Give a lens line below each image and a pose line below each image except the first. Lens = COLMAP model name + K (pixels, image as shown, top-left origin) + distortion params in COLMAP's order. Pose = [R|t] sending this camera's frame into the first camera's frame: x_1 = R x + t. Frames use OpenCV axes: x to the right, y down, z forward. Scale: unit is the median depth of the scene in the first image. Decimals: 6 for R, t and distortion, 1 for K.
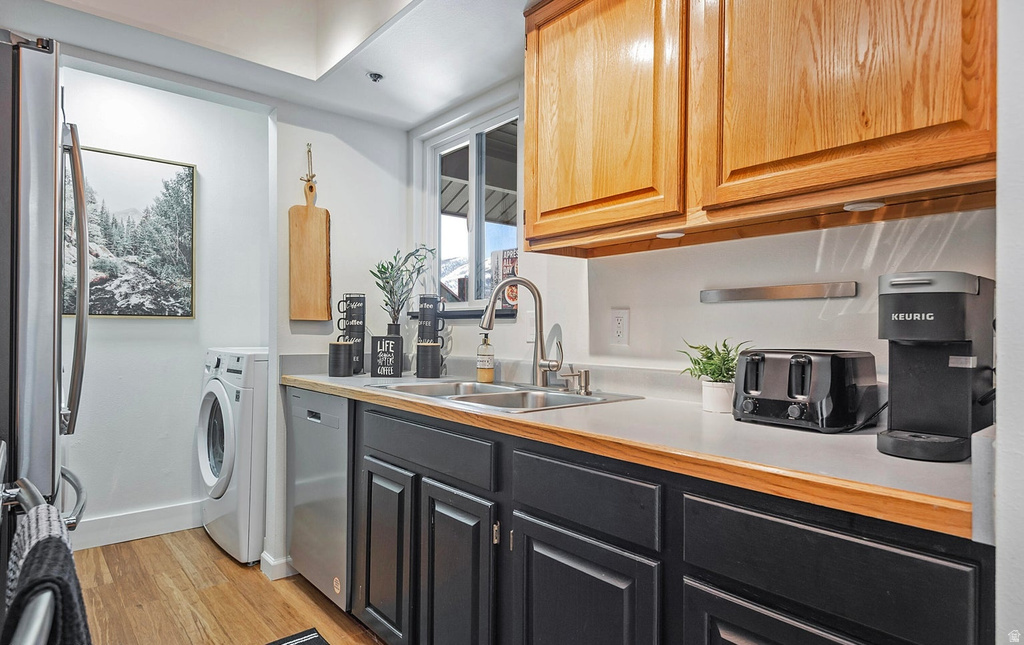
lens RADIAL K [[577.9, 0, 506.5], [0, 577.9, 330.4], [0, 0, 1]] dist [0.051723, -0.039062]
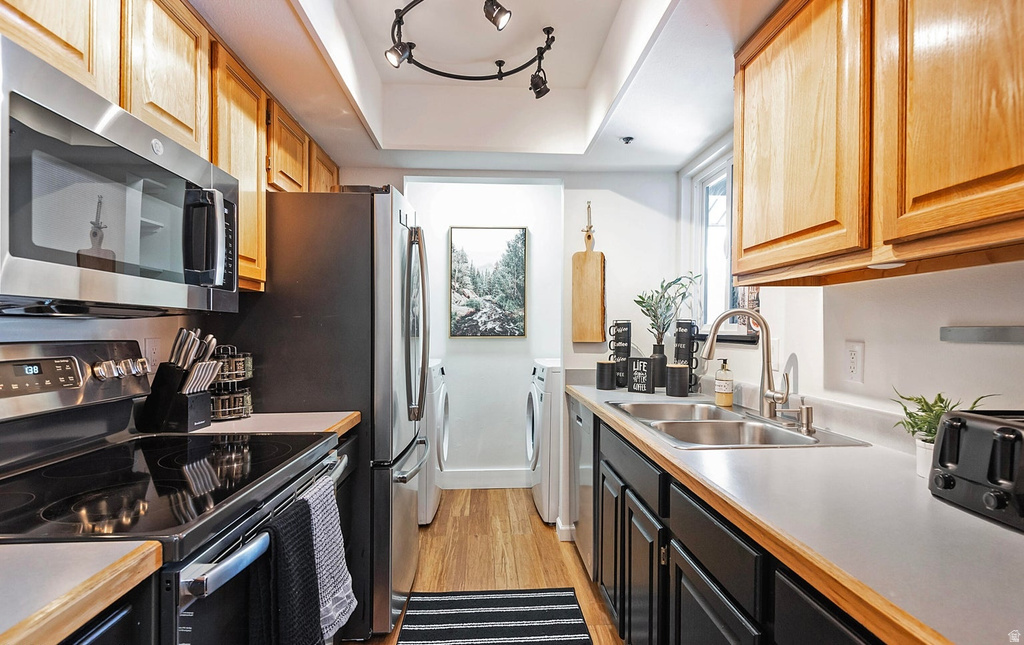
lens RADIAL K [[497.3, 0, 513.5], [0, 497.3, 331.8], [0, 0, 1]] dist [0.052298, -0.043340]
pose [[0.802047, -0.002427, -0.597257, 0.176380], [0.004545, 0.999988, 0.002040, -0.042367], [0.597244, -0.004350, 0.802048, 0.037367]]
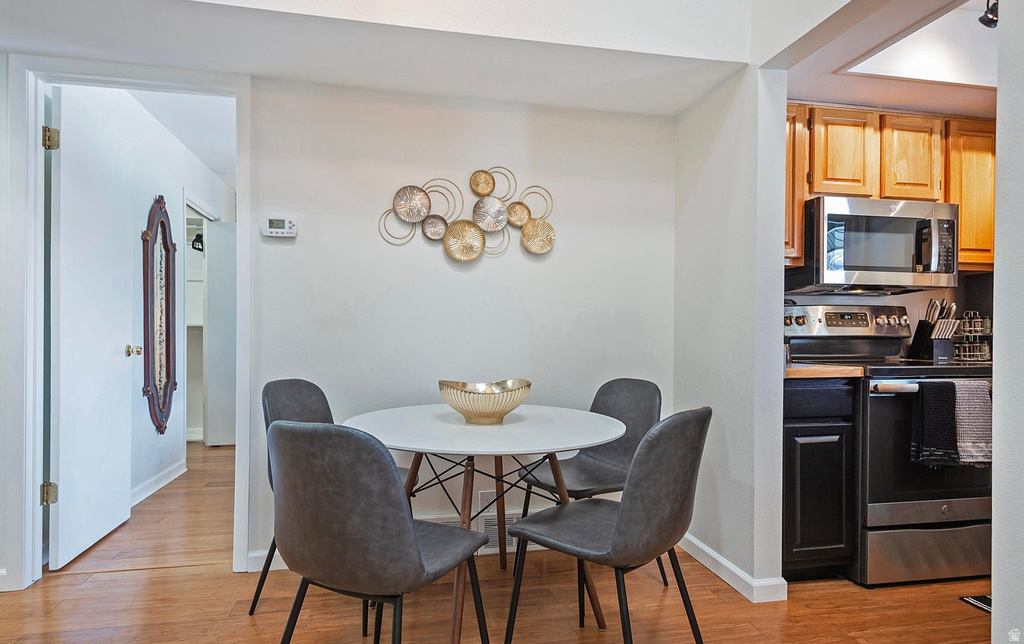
lens RADIAL K [[577.1, 0, 513.4], [0, 577.1, 344.5], [0, 0, 1]] dist [-0.000367, -0.000694]
pose [[-0.460166, 0.018486, -0.887641, 0.796797], [0.000030, 0.999784, 0.020806, 0.011010], [0.887833, 0.009548, -0.460066, 0.070910]]
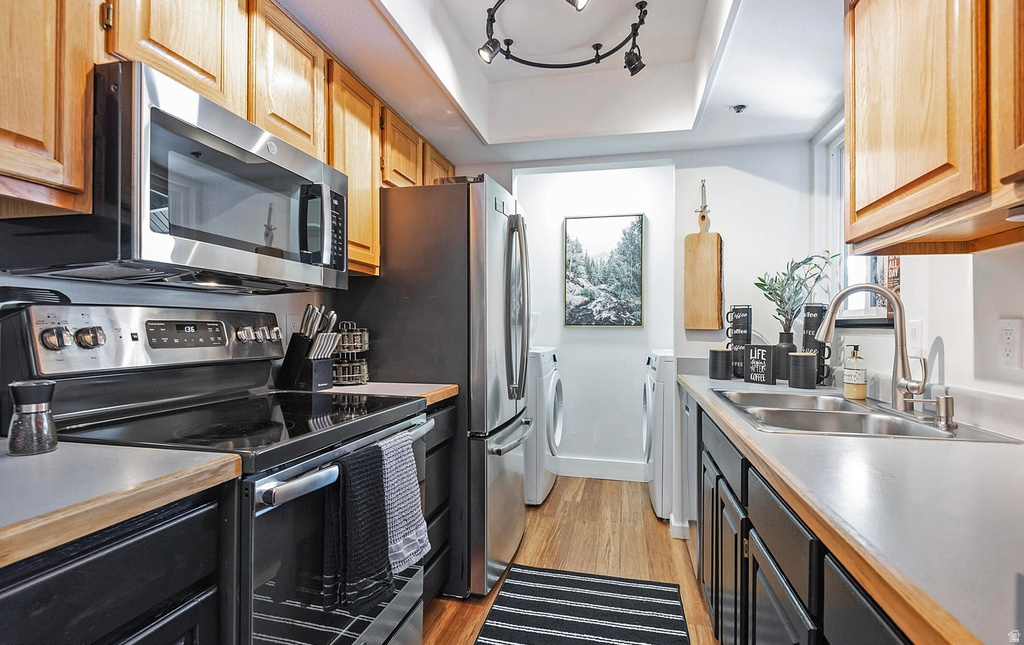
lens RADIAL K [[493.5, 0, 513.4], [0, 493.5, 326.3], [0, 0, 1]] dist [0.030322, -0.024648]
pose [[0.604350, -0.002659, -0.796714, 0.232559], [-0.003375, 0.999977, -0.005898, -0.016177], [0.796712, 0.006253, 0.604327, 0.082300]]
